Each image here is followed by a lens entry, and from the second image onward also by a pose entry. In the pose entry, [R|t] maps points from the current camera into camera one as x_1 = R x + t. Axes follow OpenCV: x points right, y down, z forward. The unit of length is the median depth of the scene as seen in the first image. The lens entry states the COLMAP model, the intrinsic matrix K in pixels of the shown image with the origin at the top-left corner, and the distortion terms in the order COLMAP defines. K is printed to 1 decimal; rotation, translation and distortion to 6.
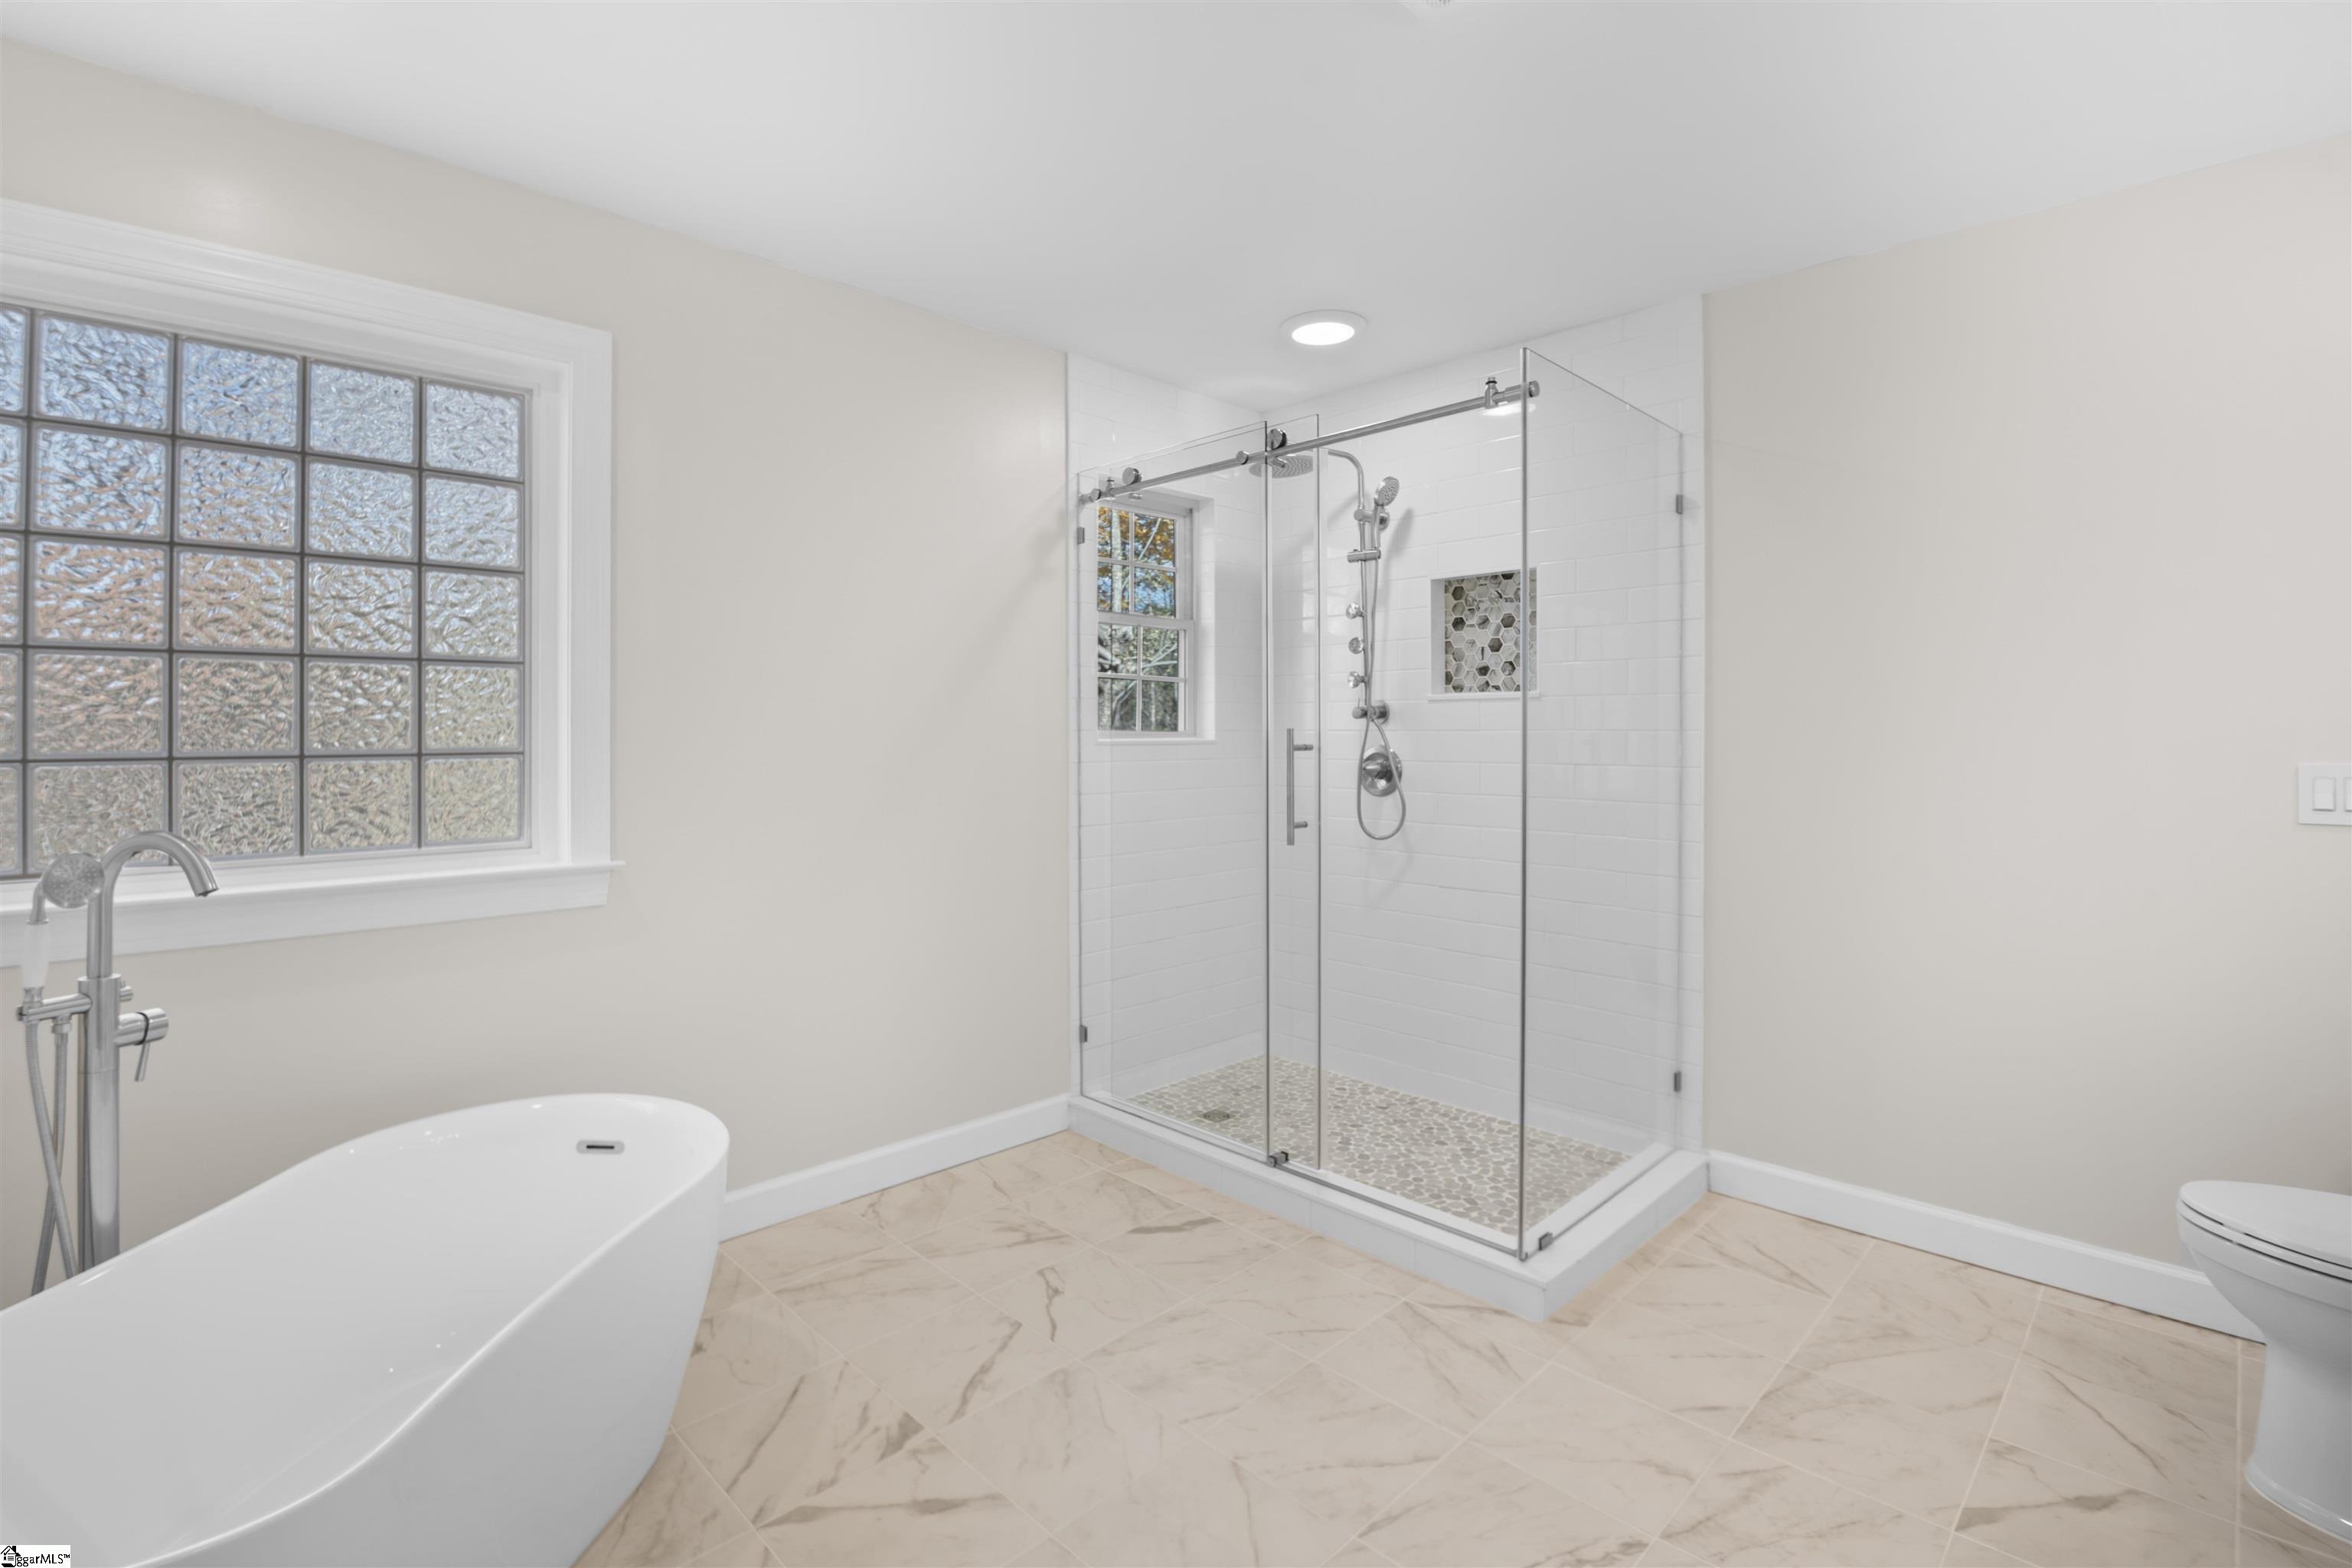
lens RADIAL K [[1080.8, 0, 1145.5], [0, 1080.8, 728.9], [0, 0, 1]] dist [-0.015730, -0.011350]
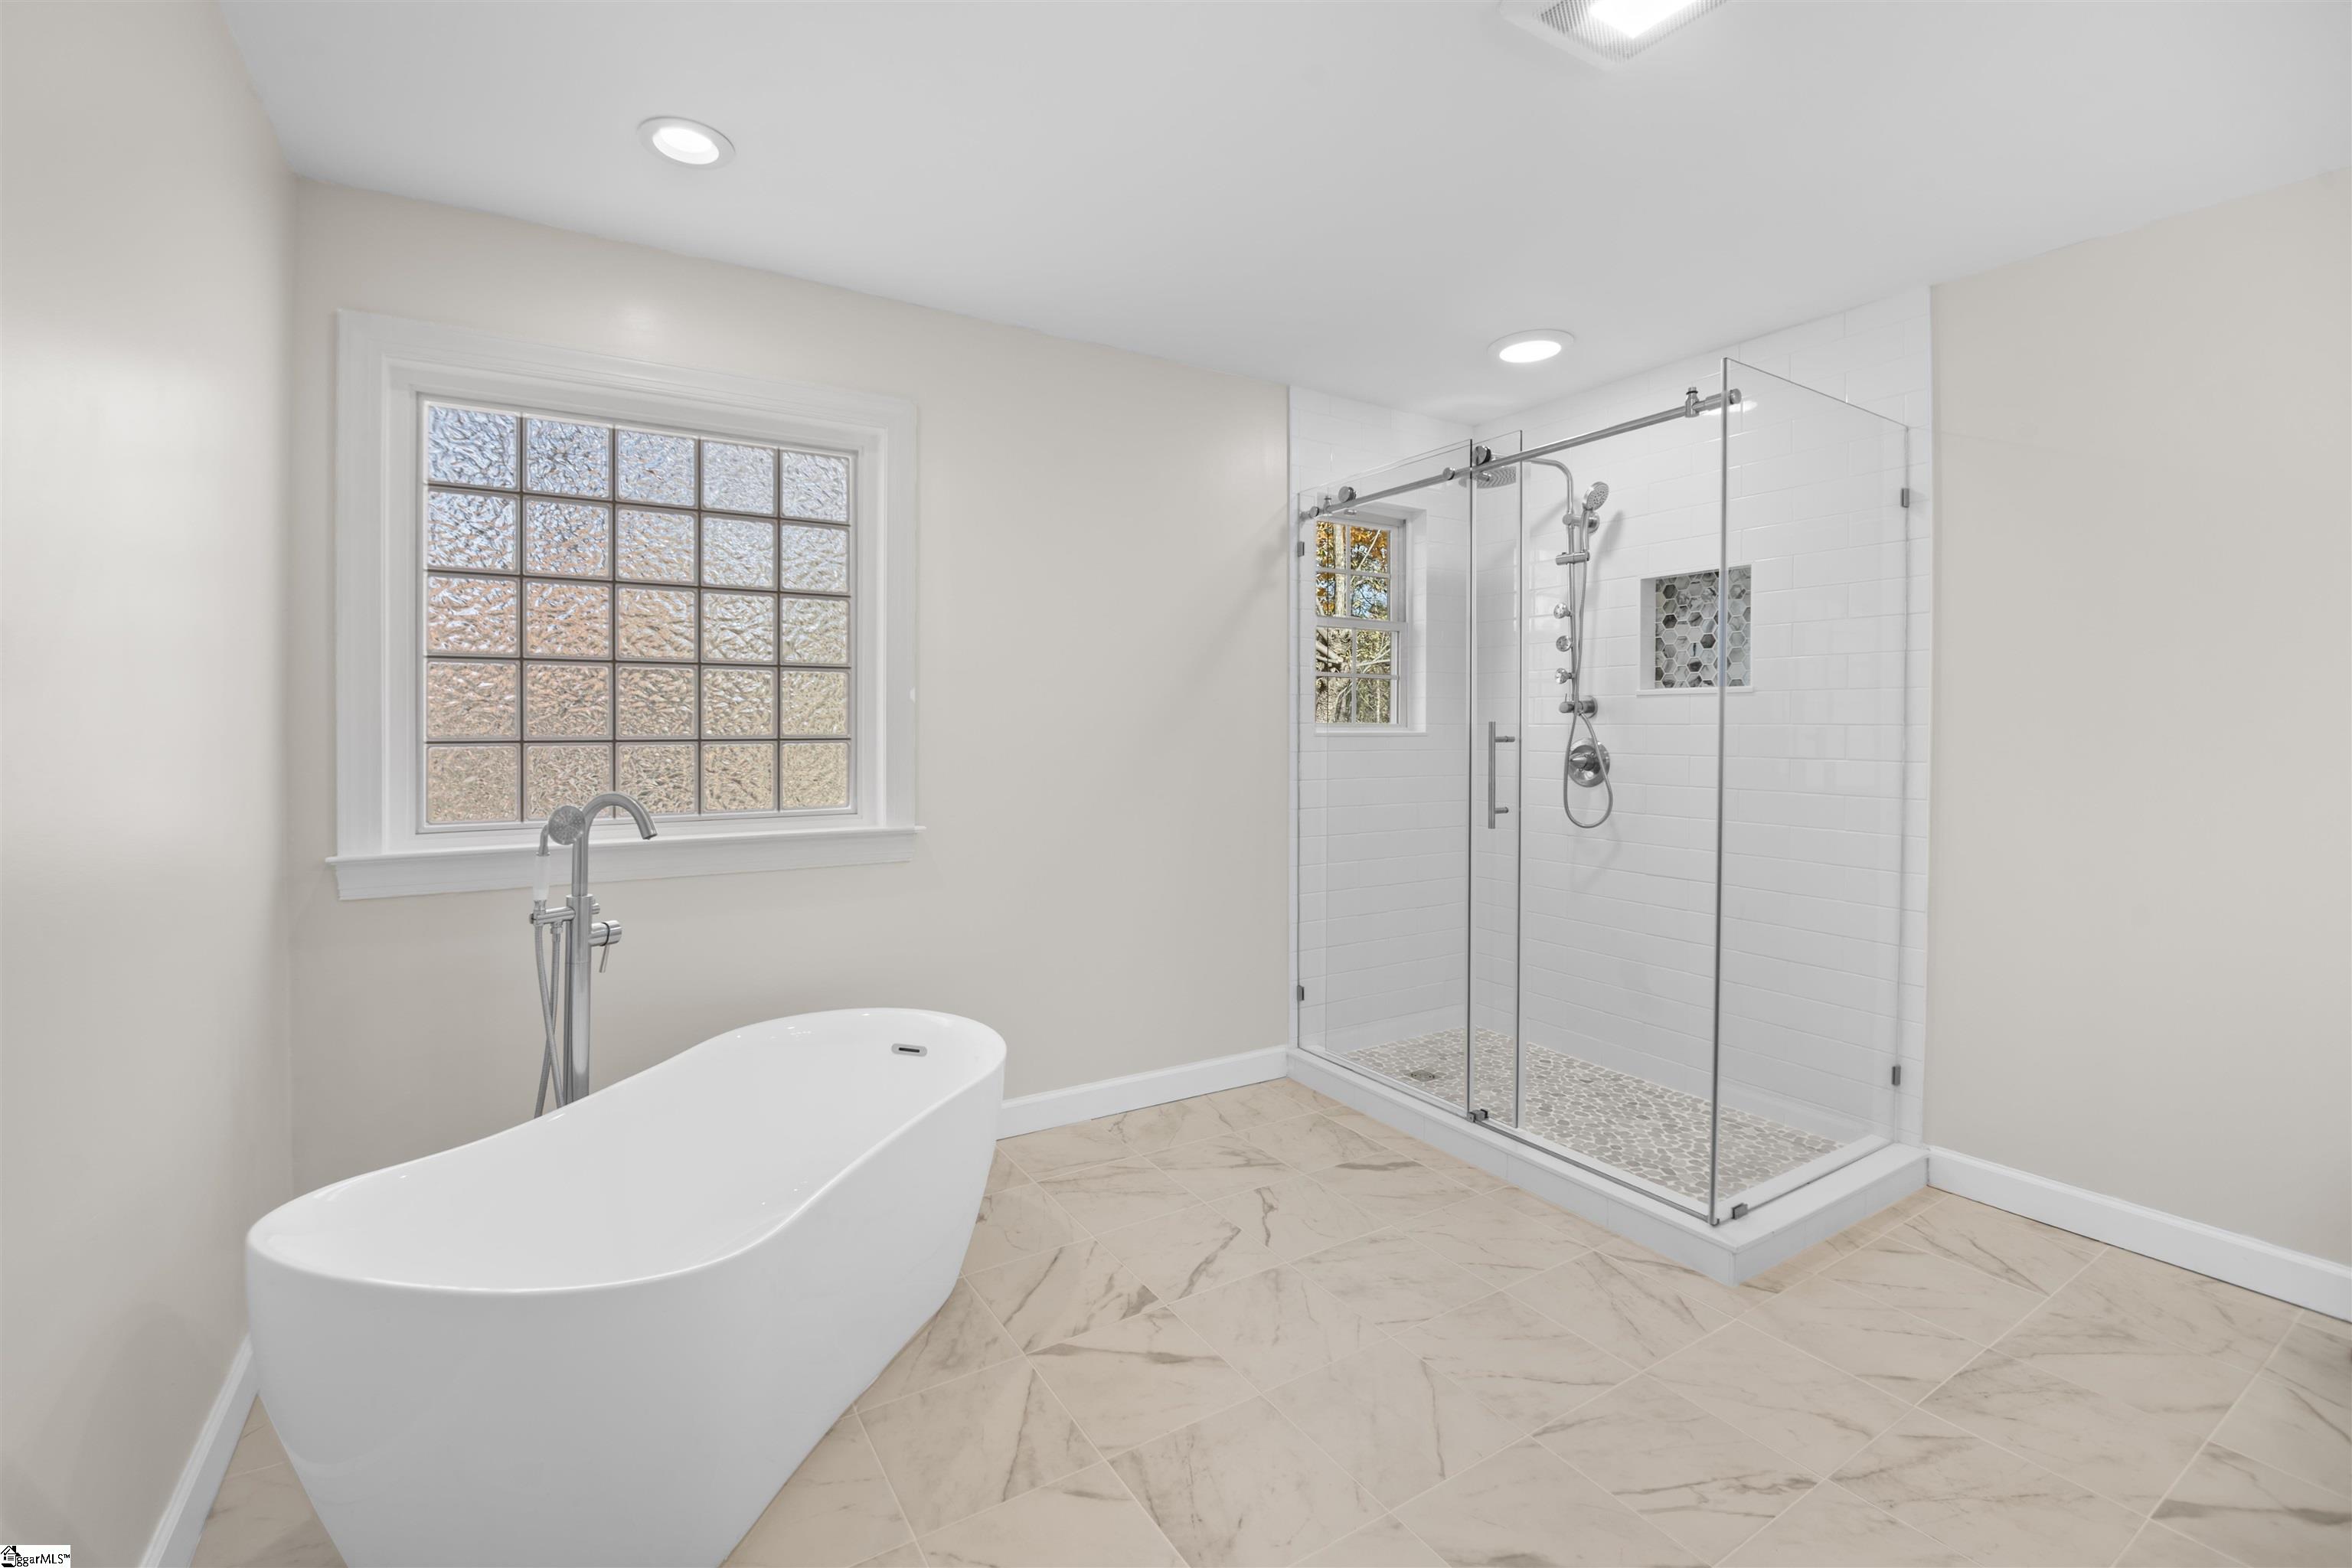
lens RADIAL K [[1012.6, 0, 1124.8], [0, 1012.6, 742.4], [0, 0, 1]] dist [-0.002438, -0.009250]
pose [[0.971203, 0.007849, -0.238124, 0.020098], [-0.003358, 0.999809, 0.019260, 0.002462], [0.238229, -0.017906, 0.971044, -0.090550]]
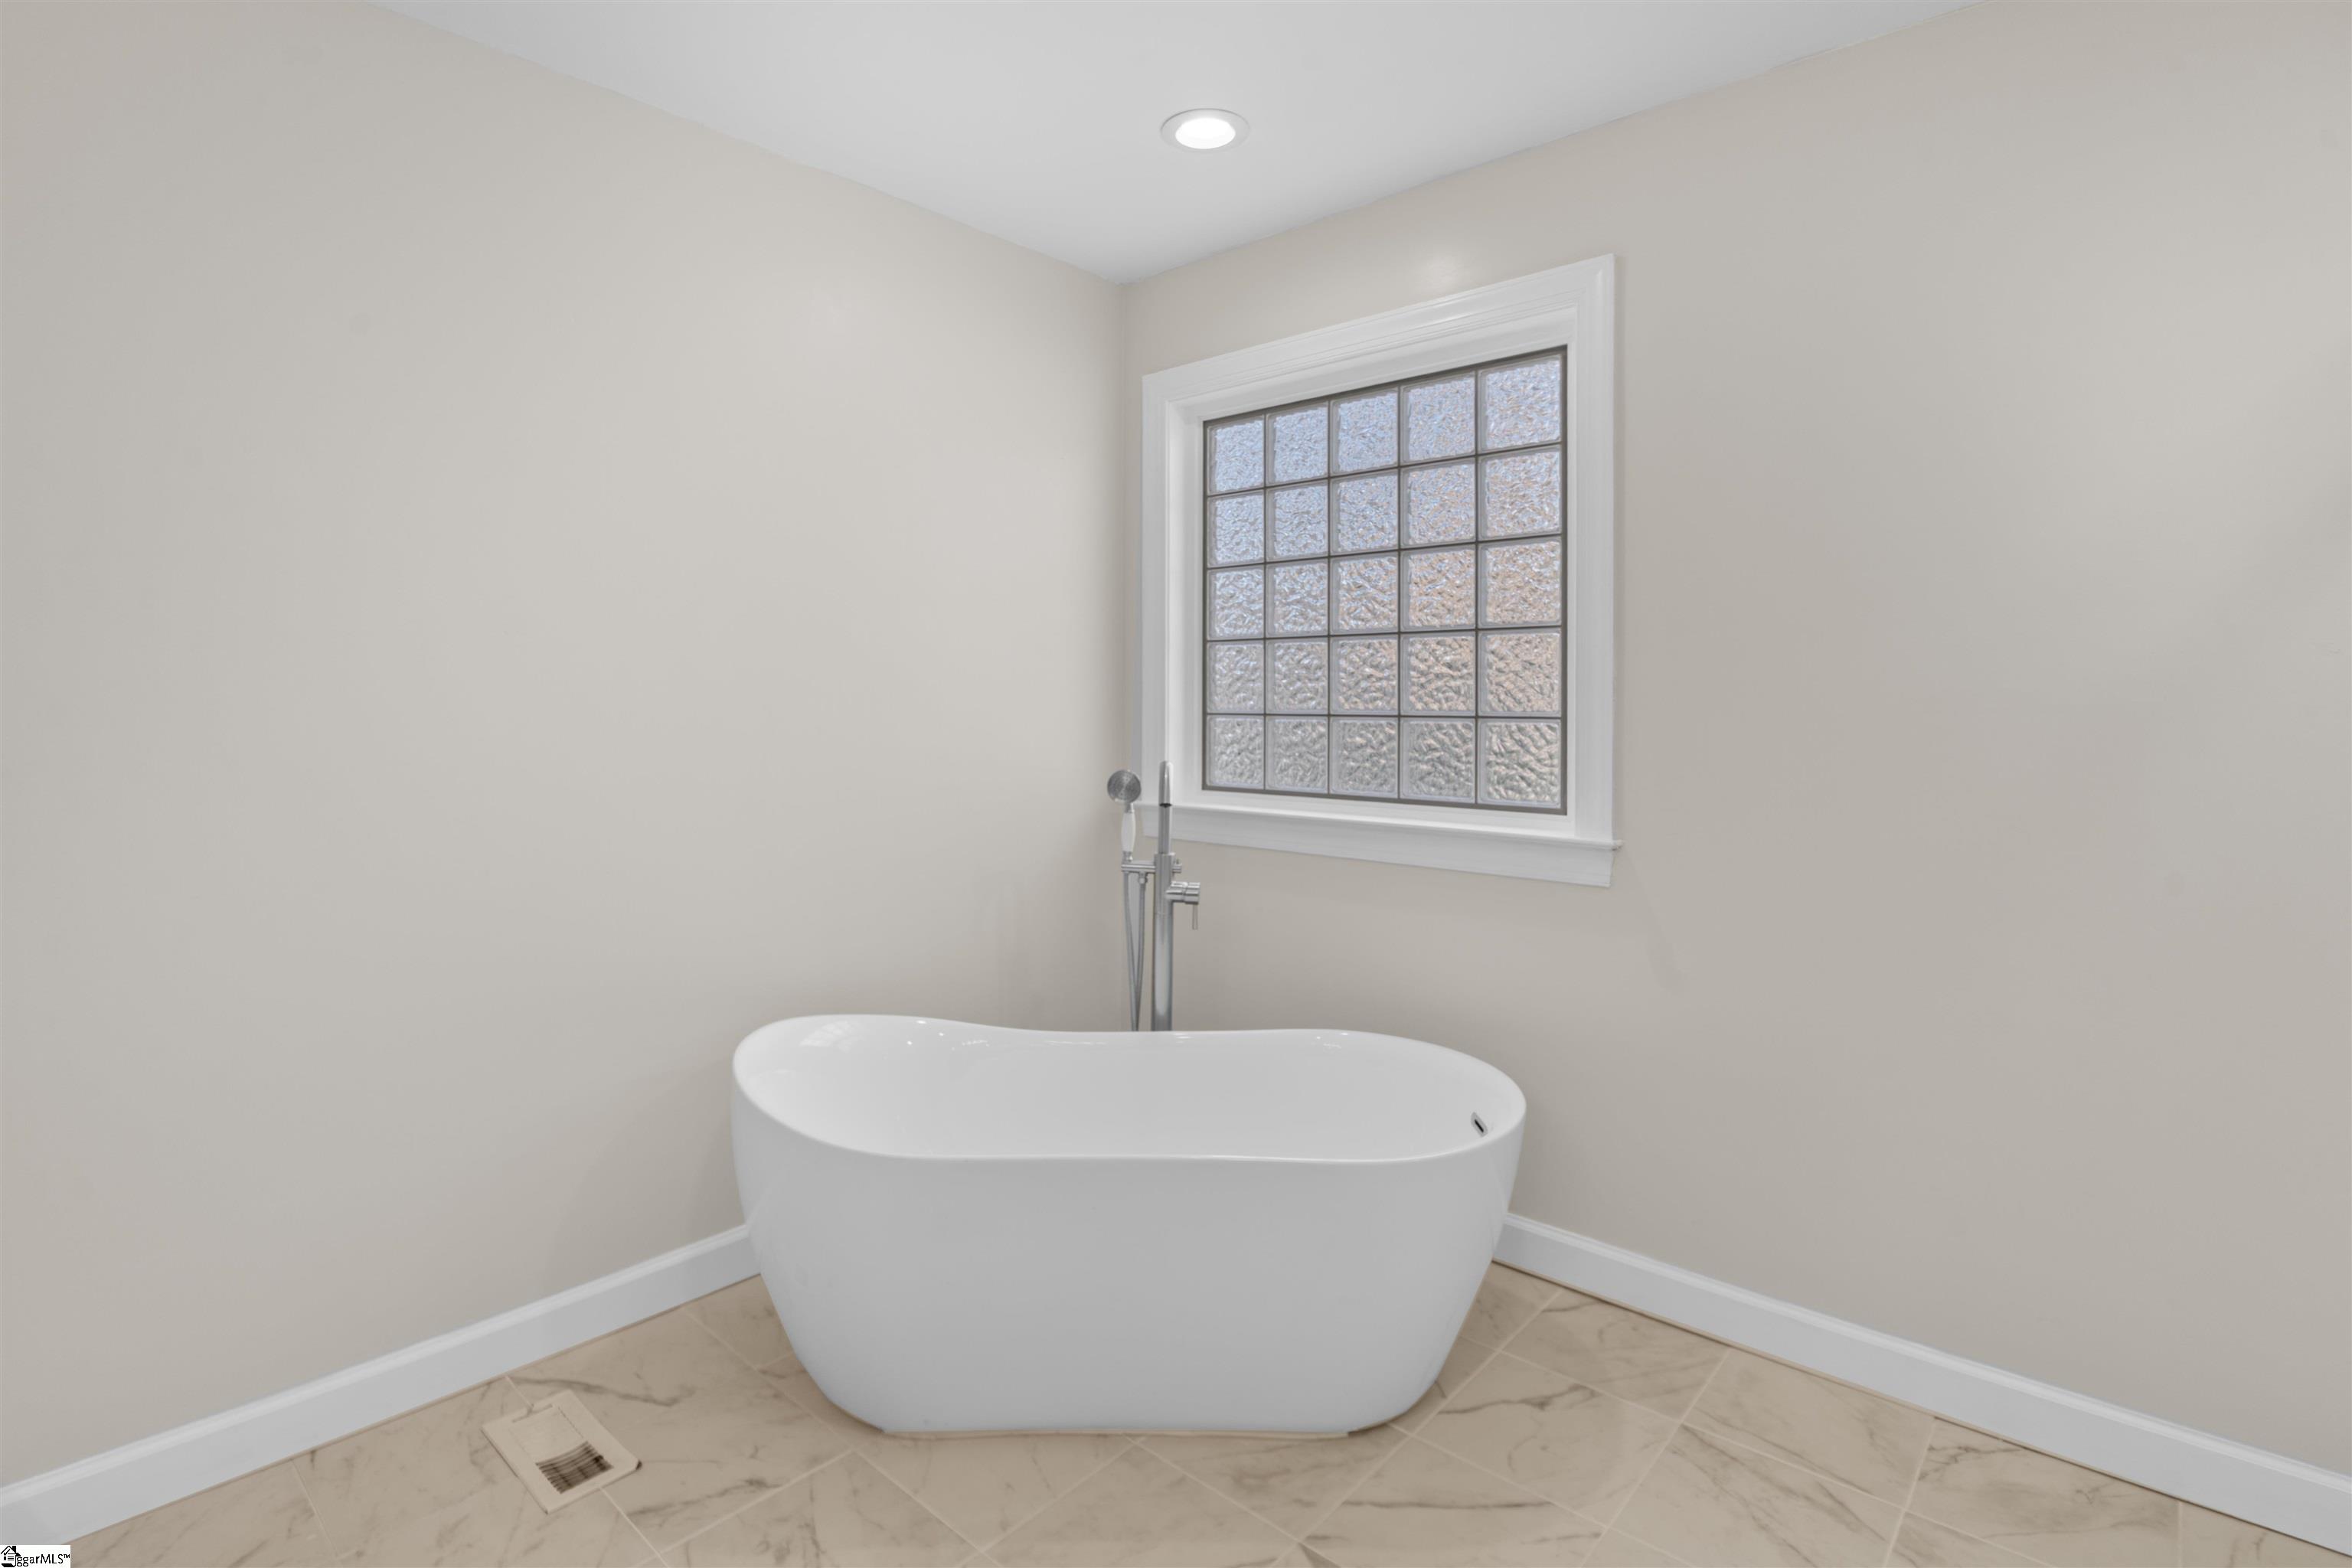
lens RADIAL K [[1151.4, 0, 1173.3], [0, 1151.4, 690.9], [0, 0, 1]] dist [0.000912, -0.014249]
pose [[0.055160, 0.002068, -0.998475, 0.481162], [0.001610, 0.999996, 0.002160, -0.005069], [0.998476, -0.001726, 0.055156, 0.622856]]
